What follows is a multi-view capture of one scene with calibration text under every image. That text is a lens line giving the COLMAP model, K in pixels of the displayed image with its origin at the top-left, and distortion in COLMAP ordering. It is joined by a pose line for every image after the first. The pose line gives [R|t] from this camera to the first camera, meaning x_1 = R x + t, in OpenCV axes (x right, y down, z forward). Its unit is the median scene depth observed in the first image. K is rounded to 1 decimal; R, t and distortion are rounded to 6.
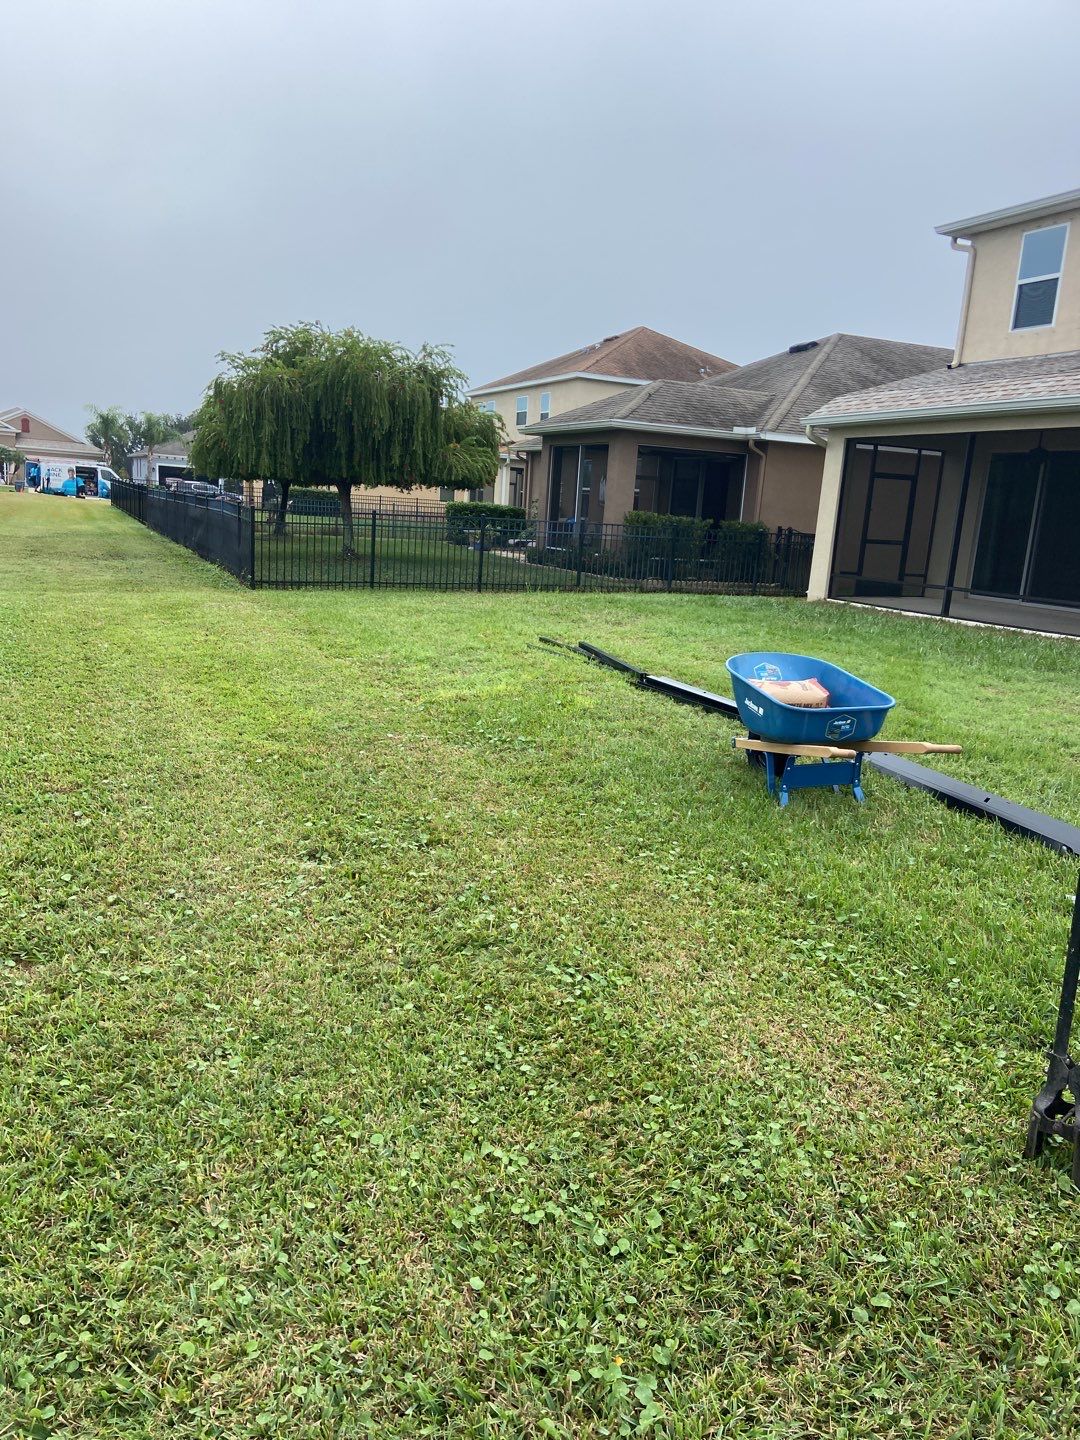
lens RADIAL K [[1056.1, 0, 552.4], [0, 1056.1, 719.7], [0, 0, 1]] dist [0.120082, -0.144971]
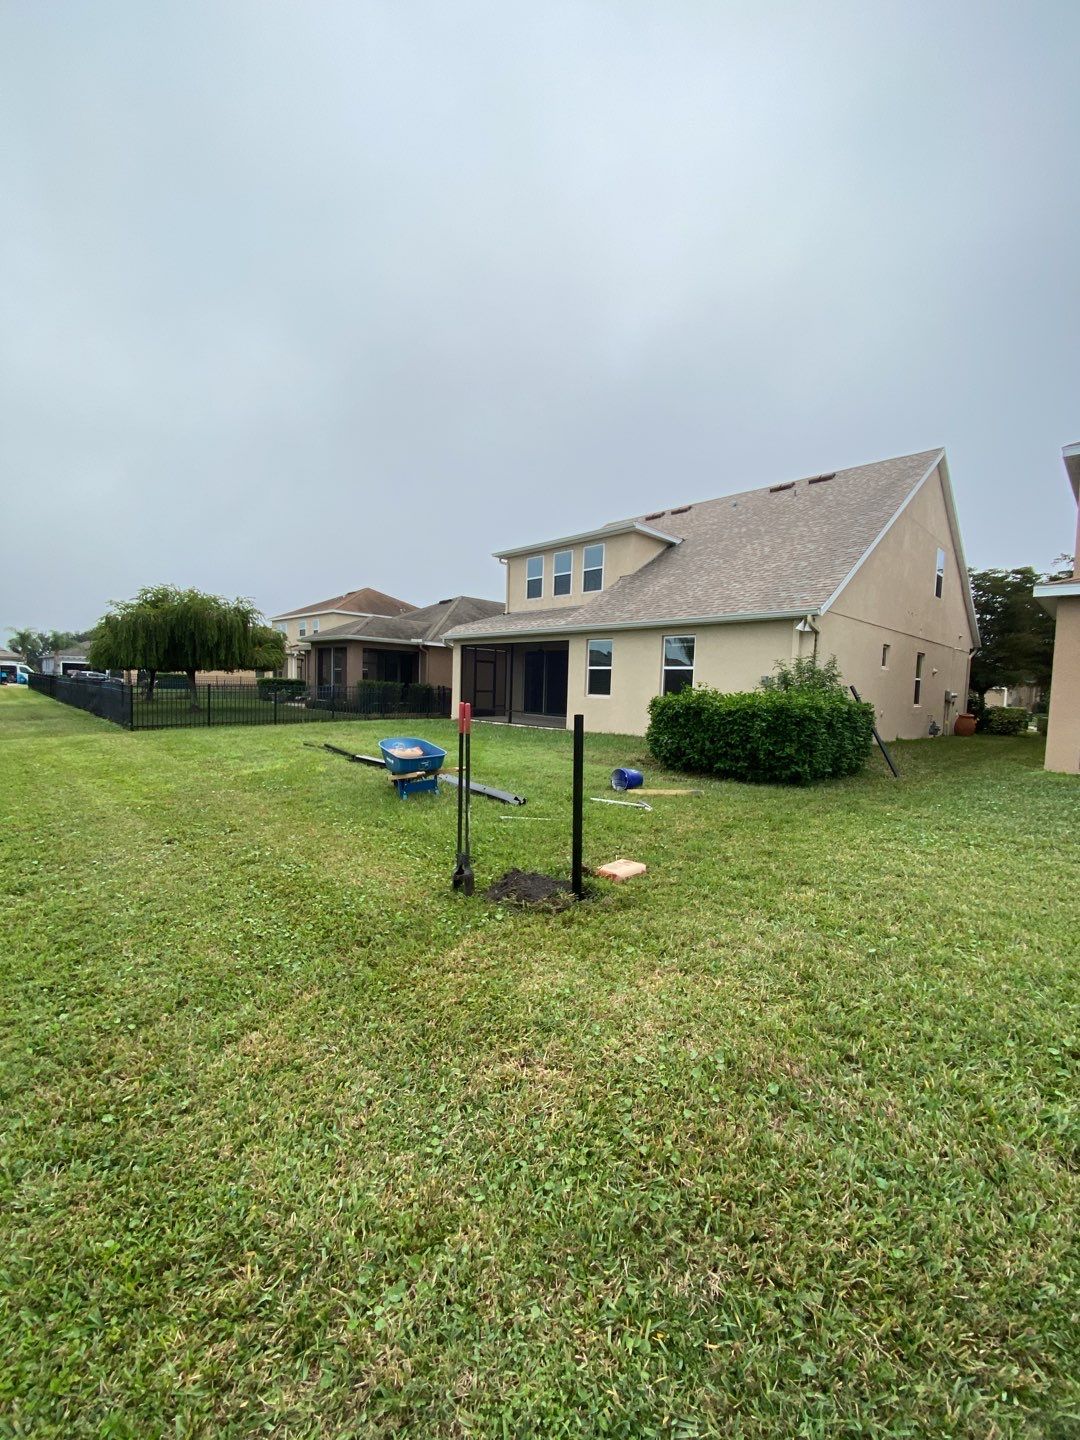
lens RADIAL K [[580.8, 0, 562.6], [0, 580.8, 721.0], [0, 0, 1]] dist [0.017344, -0.029582]
pose [[0.931623, -0.056668, 0.358981, 0.032036], [0.099142, 0.989932, -0.101023, 0.024683], [-0.349642, 0.129705, 0.927862, -0.119301]]
